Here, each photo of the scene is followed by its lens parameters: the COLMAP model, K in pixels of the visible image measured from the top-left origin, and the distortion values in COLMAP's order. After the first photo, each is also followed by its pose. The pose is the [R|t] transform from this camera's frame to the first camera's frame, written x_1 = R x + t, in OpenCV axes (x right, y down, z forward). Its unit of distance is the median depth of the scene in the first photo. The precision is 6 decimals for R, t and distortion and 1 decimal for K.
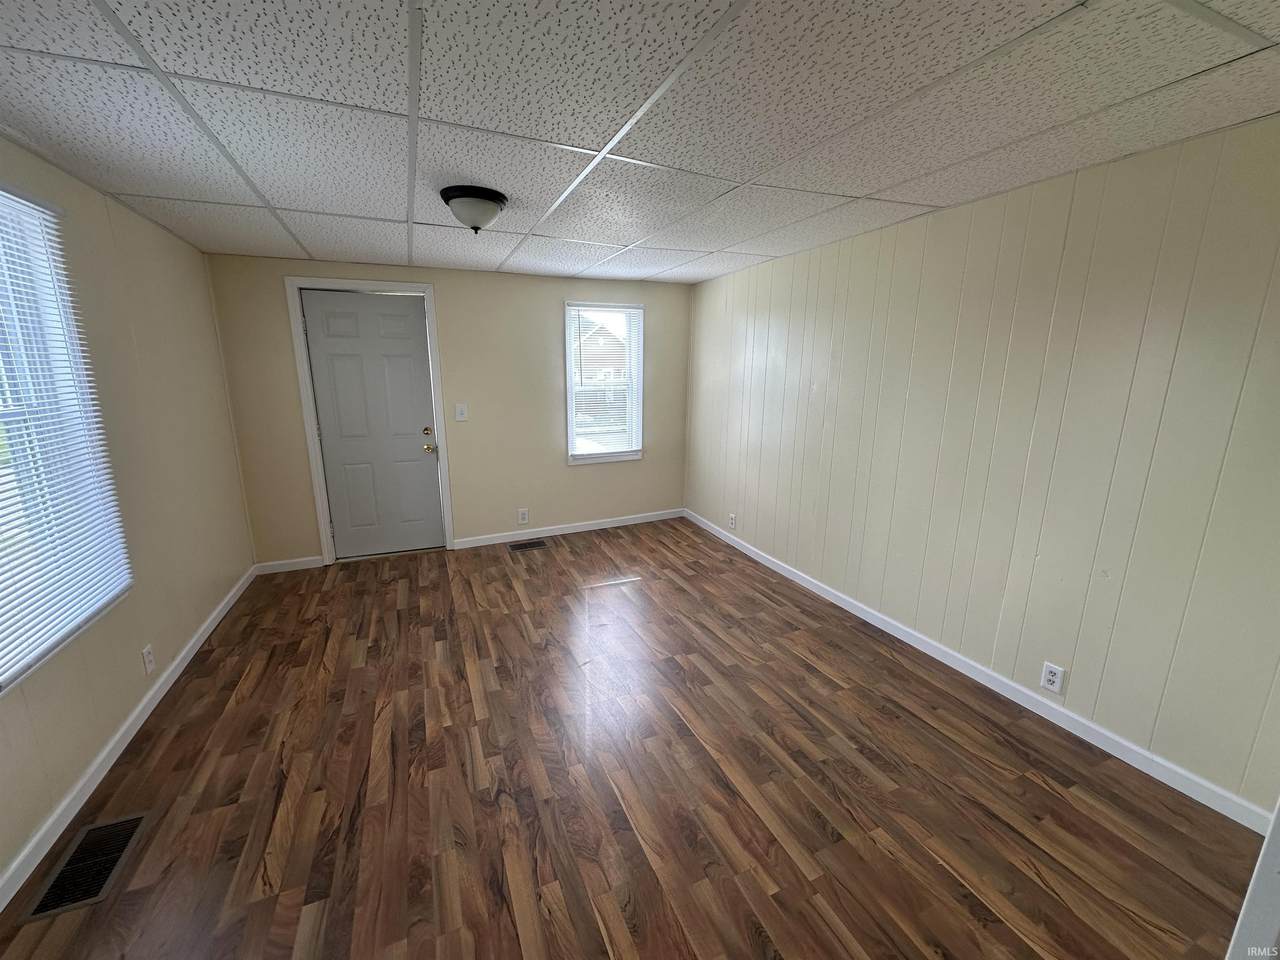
lens RADIAL K [[507.9, 0, 642.8], [0, 507.9, 480.4], [0, 0, 1]] dist [-0.001396, -0.000047]
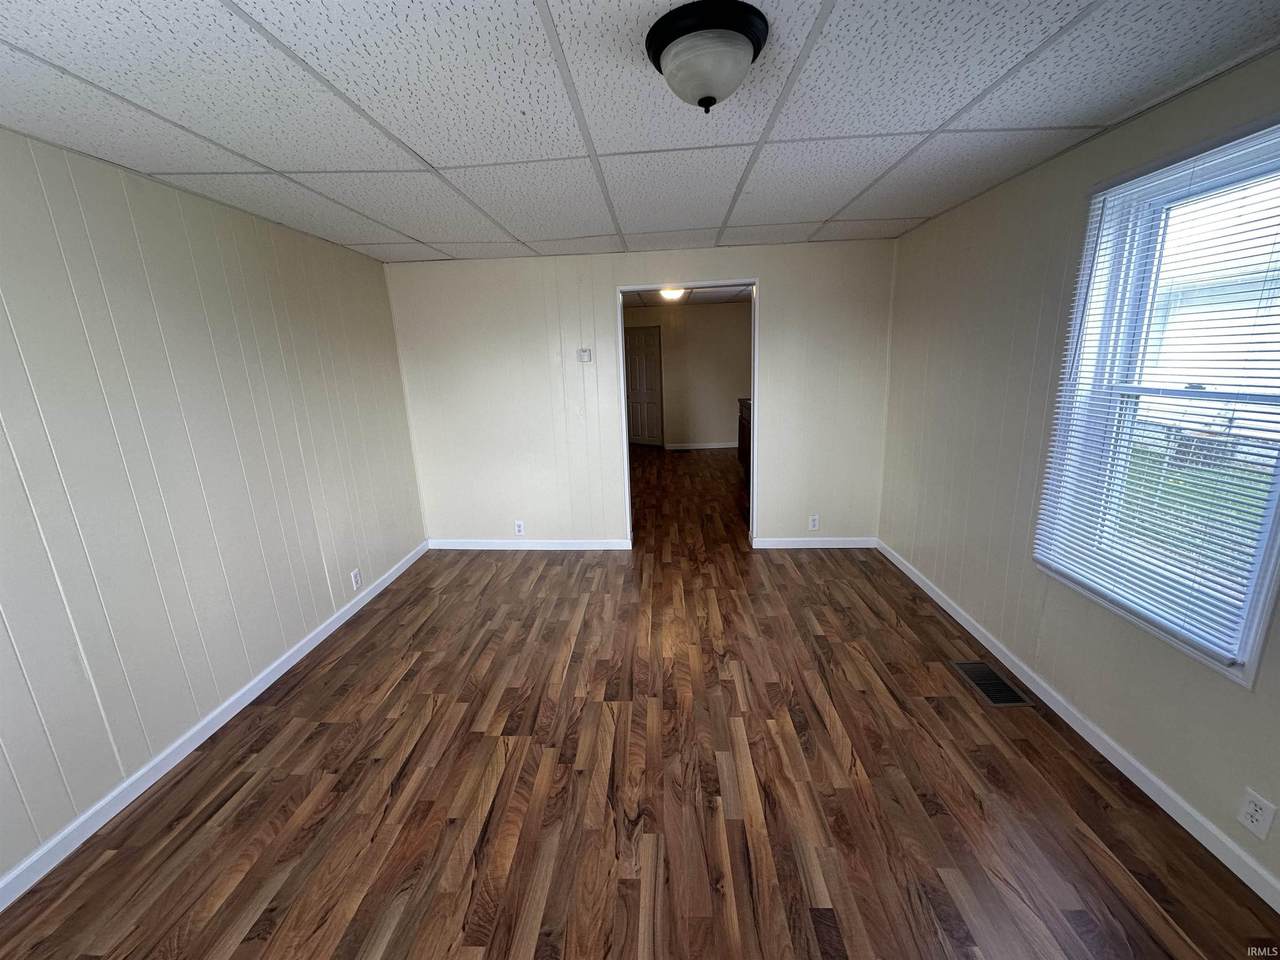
lens RADIAL K [[507.9, 0, 639.2], [0, 507.9, 479.9], [0, 0, 1]] dist [-0.001396, -0.000047]
pose [[-0.892429, -0.080924, 0.443872, -0.539114], [0.125868, 0.900075, 0.417160, -0.370190], [-0.433276, 0.428155, -0.793067, 1.639876]]
